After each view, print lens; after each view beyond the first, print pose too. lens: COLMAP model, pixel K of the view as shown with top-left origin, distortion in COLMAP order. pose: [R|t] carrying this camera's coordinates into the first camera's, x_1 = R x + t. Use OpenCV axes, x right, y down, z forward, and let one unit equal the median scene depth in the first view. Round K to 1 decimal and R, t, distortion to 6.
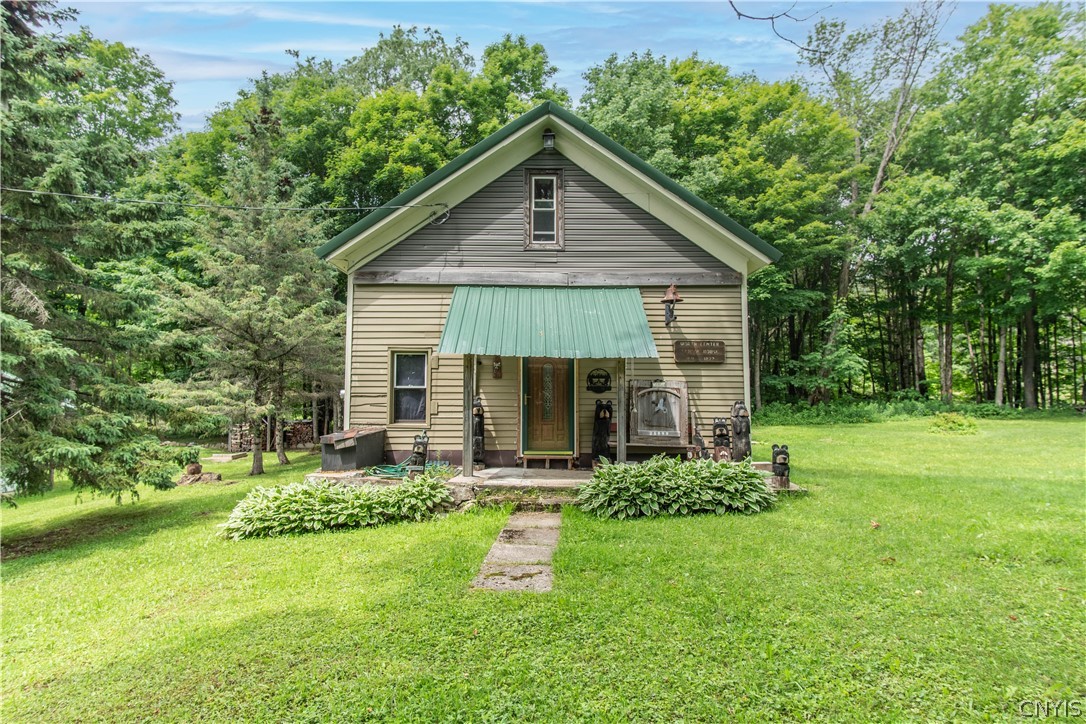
lens RADIAL K [[579.7, 0, 544.2], [0, 579.7, 346.9], [0, 0, 1]] dist [0.002214, 0.000246]
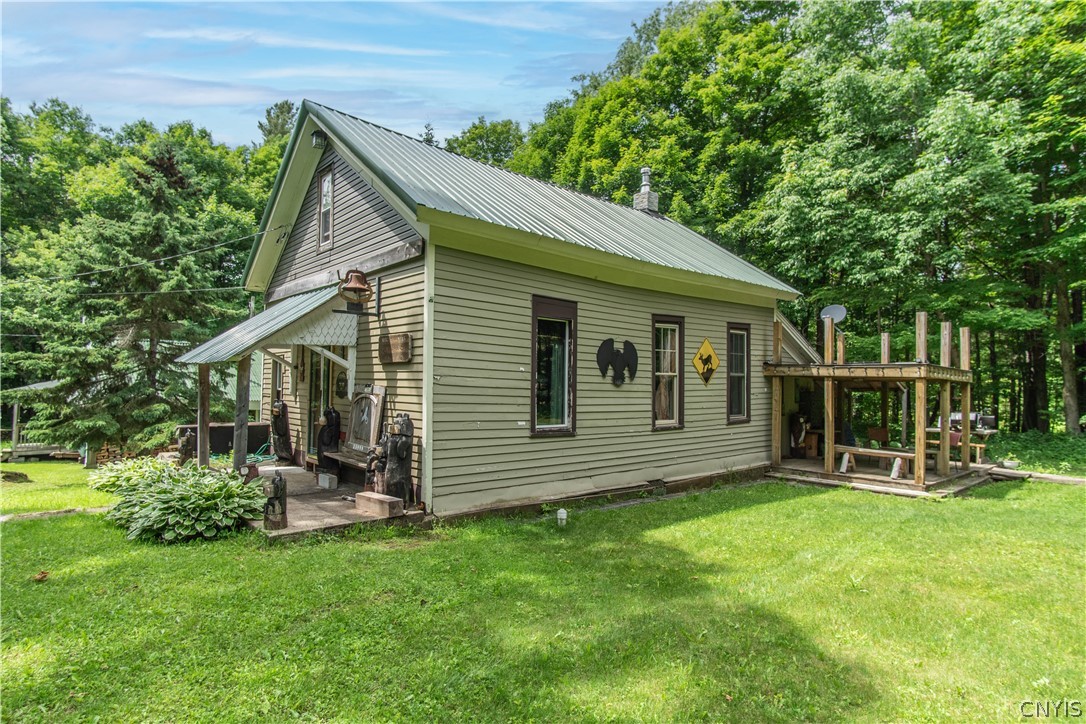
lens RADIAL K [[582.1, 0, 543.0], [0, 582.1, 362.0], [0, 0, 1]] dist [0.000754, 0.001198]
pose [[0.641638, -0.021025, -0.766719, 0.999343], [0.044389, 0.998967, 0.009754, 0.026222], [0.765722, -0.040292, 0.641908, 0.646324]]
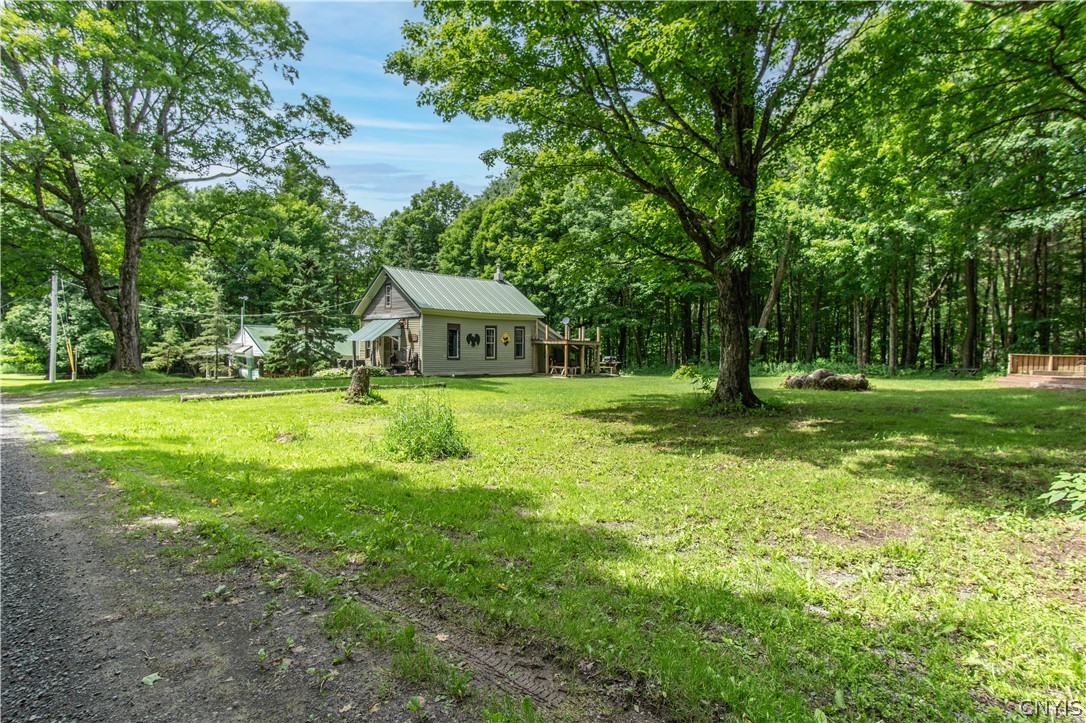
lens RADIAL K [[579.7, 0, 544.2], [0, 579.7, 346.4], [0, 0, 1]] dist [0.002214, 0.000246]
pose [[0.697100, 0.000172, -0.716974, 3.070855], [0.044164, 0.998091, 0.043179, -0.049820], [0.715613, -0.061765, 0.695761, -0.714219]]
